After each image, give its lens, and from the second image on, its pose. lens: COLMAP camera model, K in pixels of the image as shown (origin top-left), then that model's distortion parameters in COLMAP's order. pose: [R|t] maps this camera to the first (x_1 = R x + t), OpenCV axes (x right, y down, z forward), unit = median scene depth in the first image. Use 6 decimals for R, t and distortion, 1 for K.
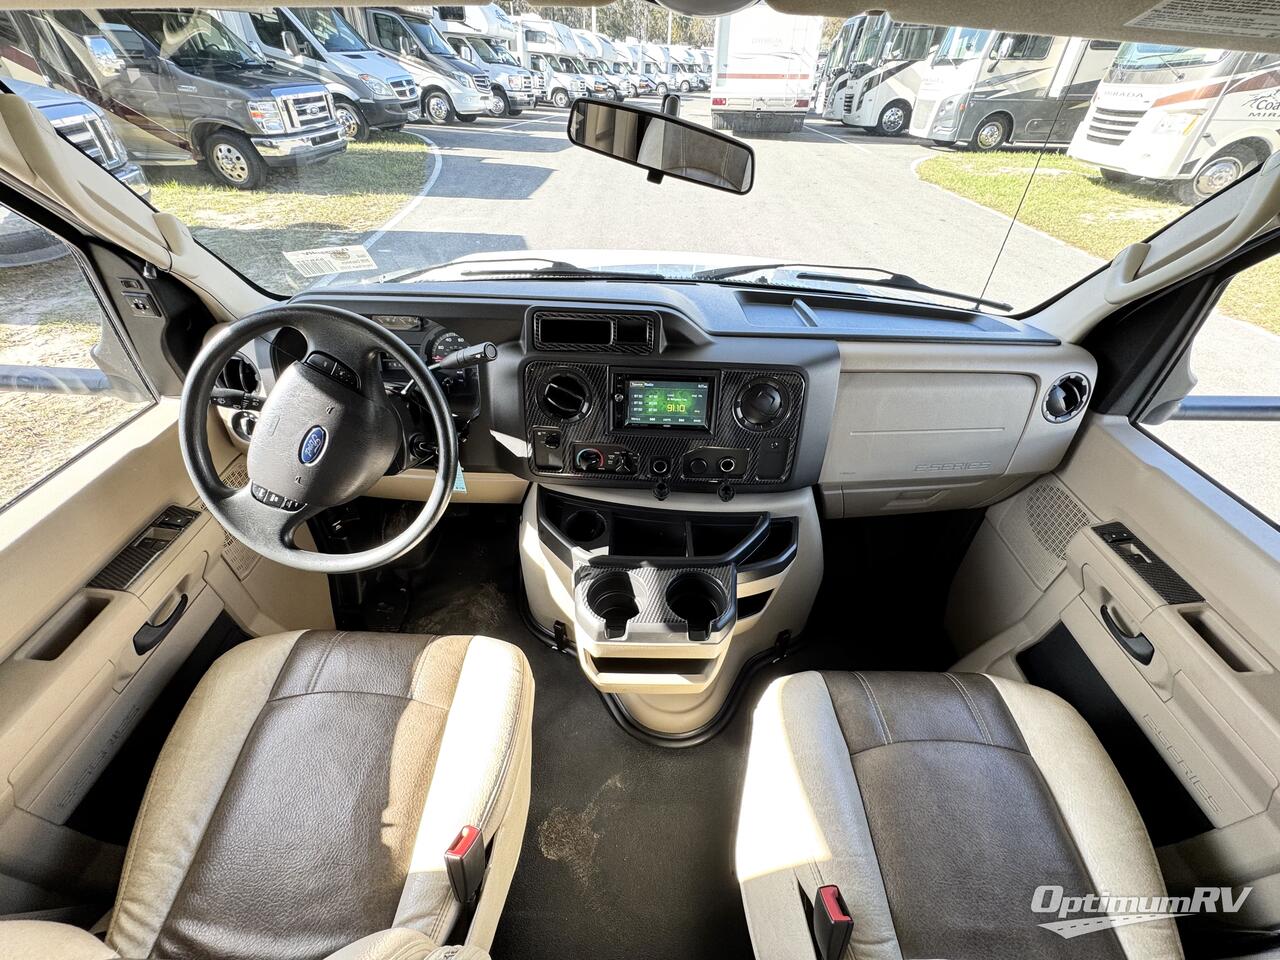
lens RADIAL K [[510.4, 0, 640.0], [0, 510.4, 480.0], [0, 0, 1]] dist [-0.003299, -0.000148]
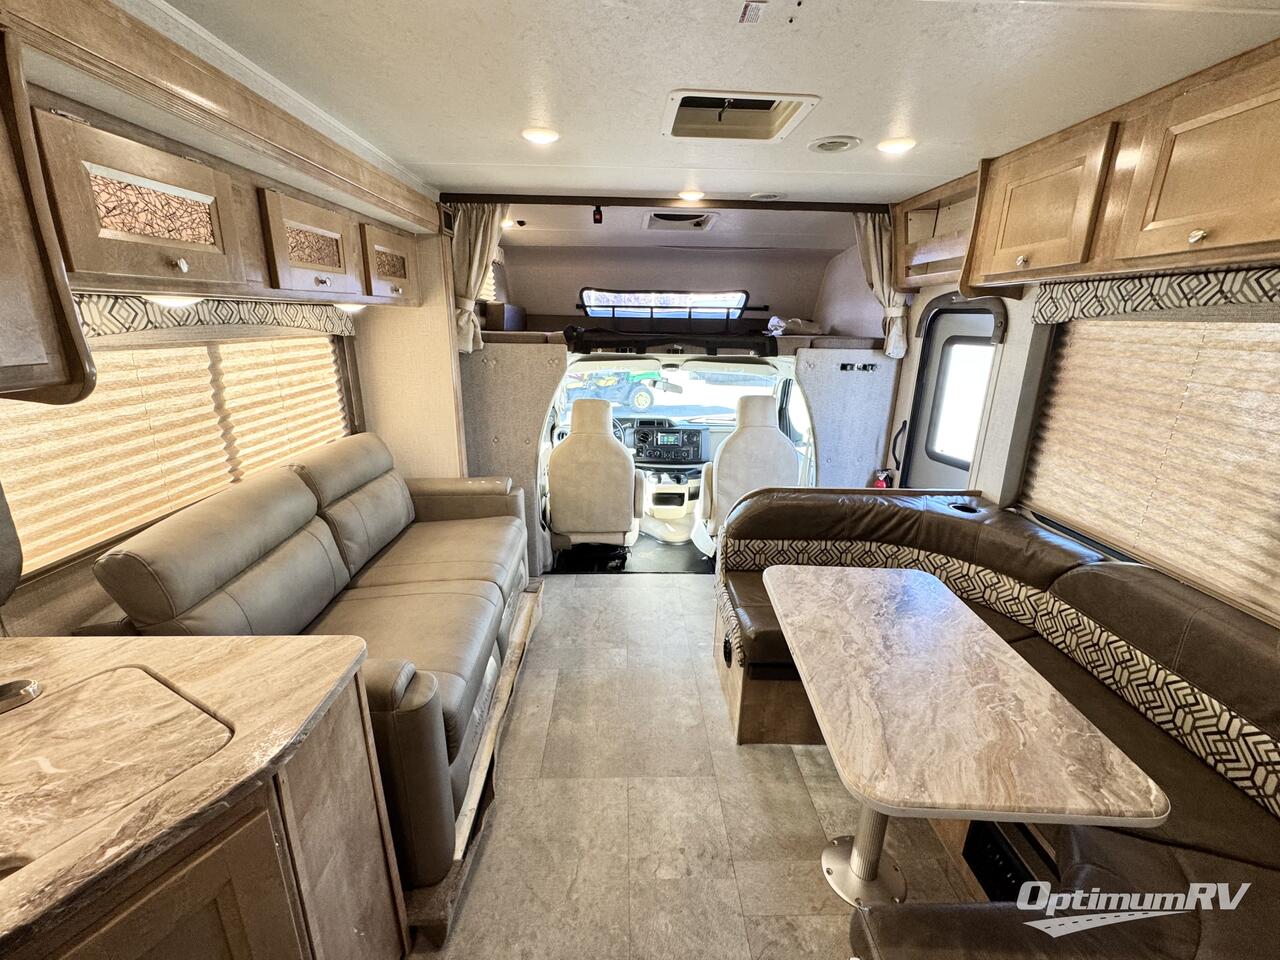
lens RADIAL K [[540.5, 0, 640.0], [0, 540.5, 480.0], [0, 0, 1]] dist [-0.002992, -0.000256]
pose [[0.999524, -0.018619, 0.024616, -0.294852], [0.027056, 0.912367, -0.408477, 1.935616], [-0.014853, 0.408949, 0.912436, -2.865462]]
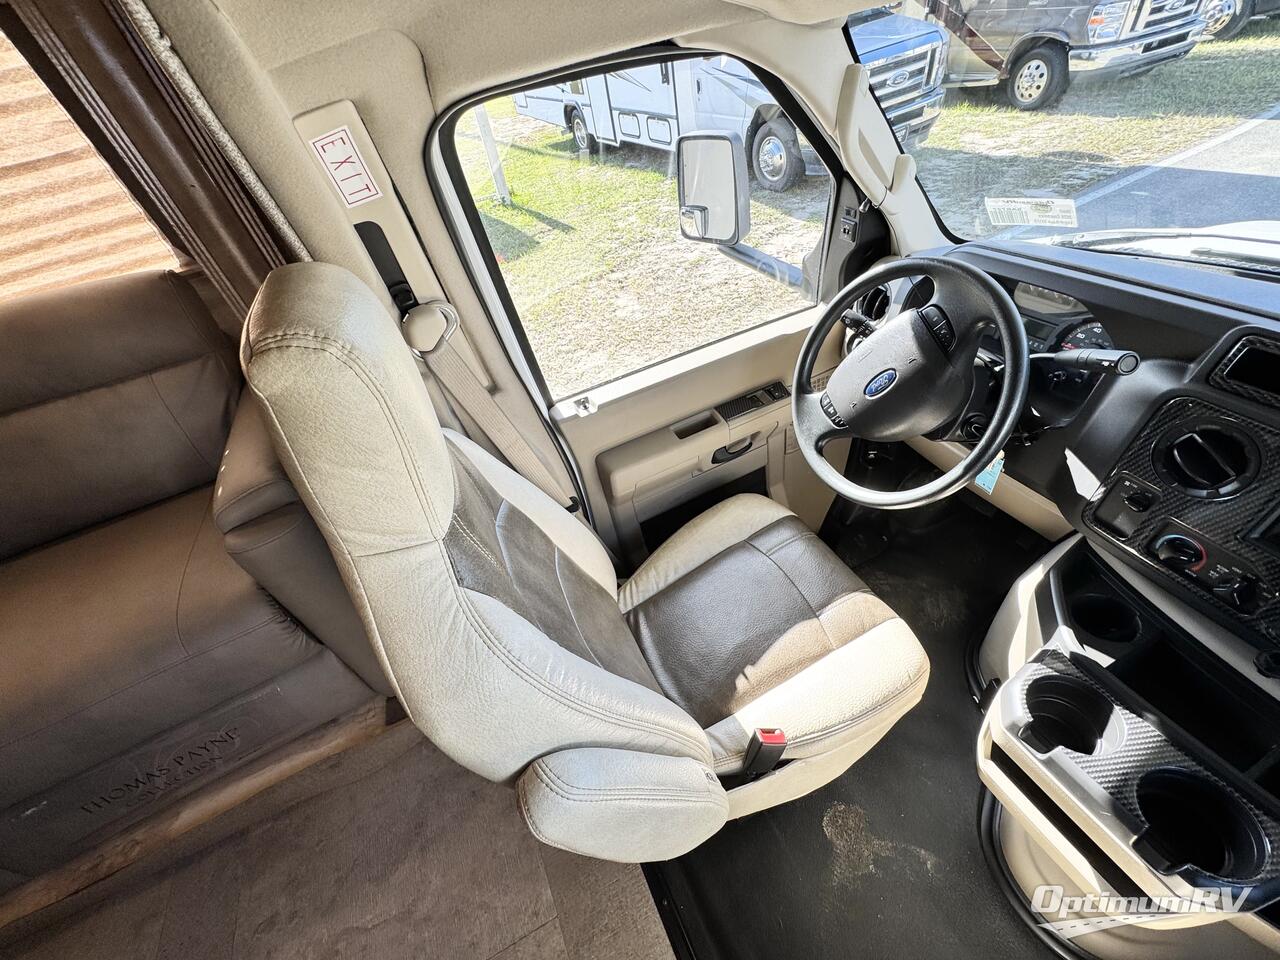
lens RADIAL K [[516.1, 0, 640.0], [0, 516.1, 480.0], [0, 0, 1]] dist [-0.001954, -0.000106]
pose [[0.403855, 0.527746, -0.747251, 0.080060], [-0.437960, 0.828674, 0.348554, -0.044238], [0.803176, 0.186501, 0.565796, -0.017895]]
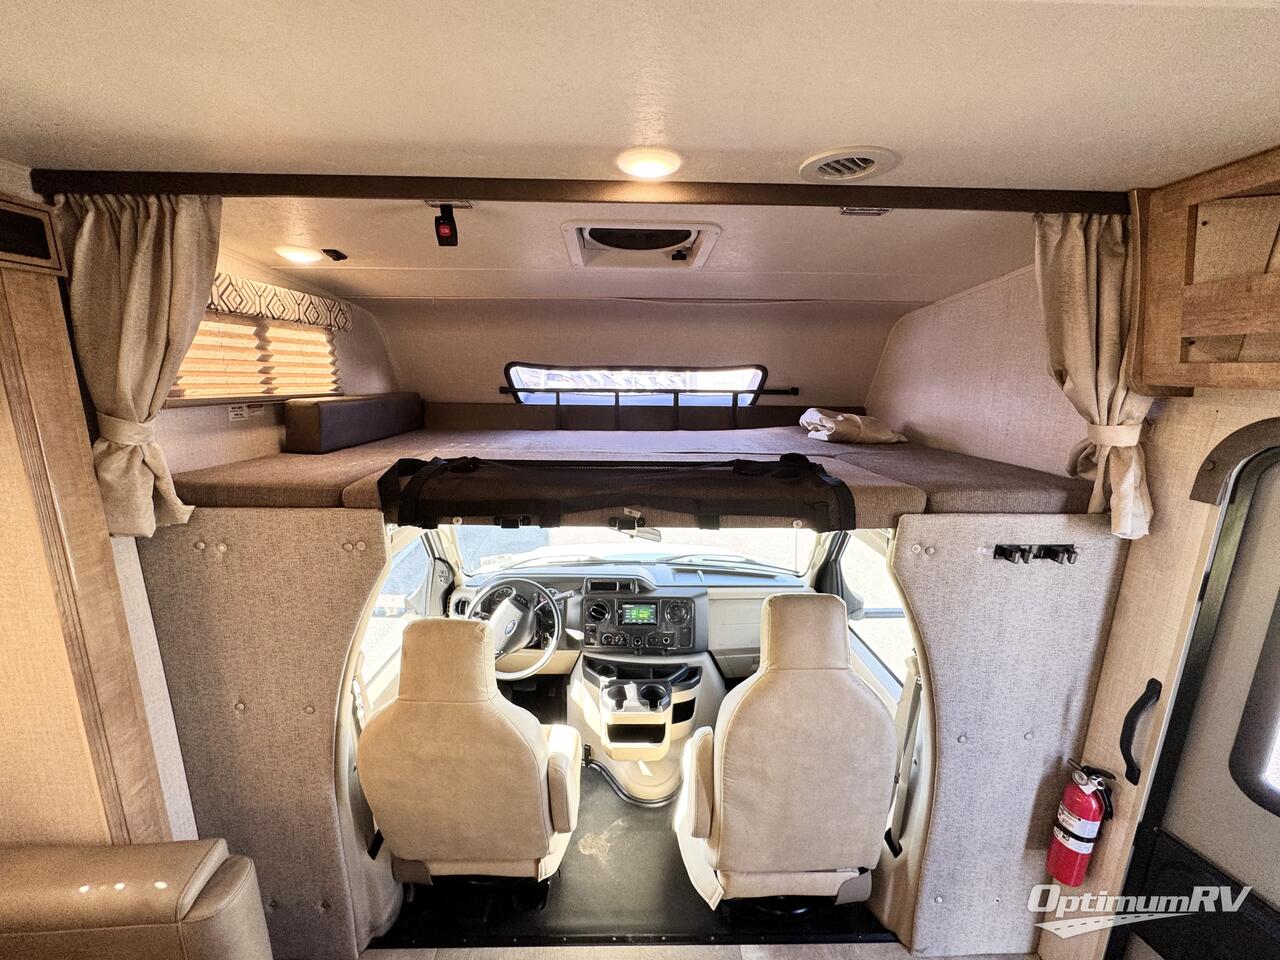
lens RADIAL K [[516.1, 0, 640.0], [0, 516.1, 480.0], [0, 0, 1]] dist [-0.001954, -0.000106]
pose [[0.999696, -0.019697, 0.014852, 0.030184], [0.024406, 0.877384, -0.479168, 0.474766], [-0.003593, 0.479385, 0.877597, -1.494285]]
